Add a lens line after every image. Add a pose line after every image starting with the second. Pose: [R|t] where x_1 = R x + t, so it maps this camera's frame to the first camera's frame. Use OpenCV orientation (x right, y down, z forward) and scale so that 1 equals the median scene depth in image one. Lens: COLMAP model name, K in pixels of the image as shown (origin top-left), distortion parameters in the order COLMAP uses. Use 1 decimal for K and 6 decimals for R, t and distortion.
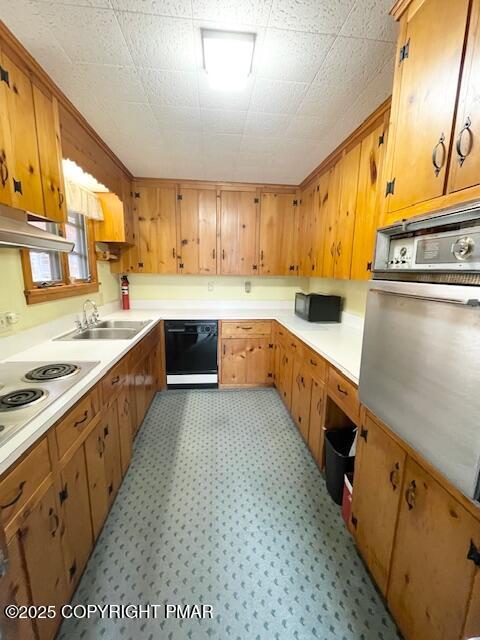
lens RADIAL K [[258.5, 0, 239.6], [0, 258.5, 315.9], [0, 0, 1]] dist [0.000084, 0.000497]
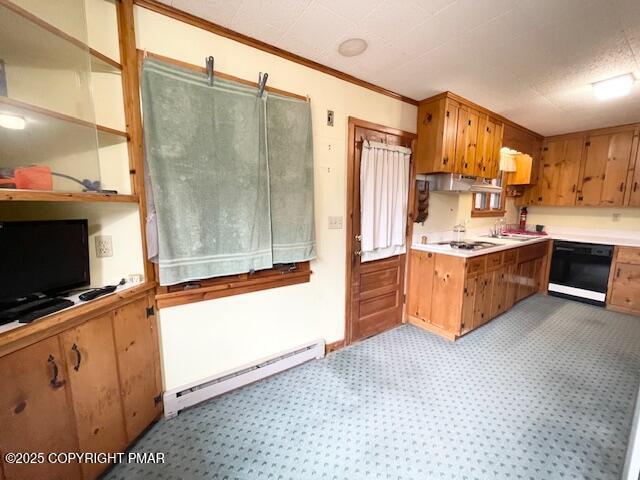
lens RADIAL K [[258.5, 0, 322.4], [0, 258.5, 239.0], [0, 0, 1]] dist [0.000084, 0.000497]
pose [[0.481509, 0.103209, -0.870343, 0.277359], [-0.153712, 0.987595, 0.032074, 0.145713], [0.862857, 0.118338, 0.491400, -0.643503]]
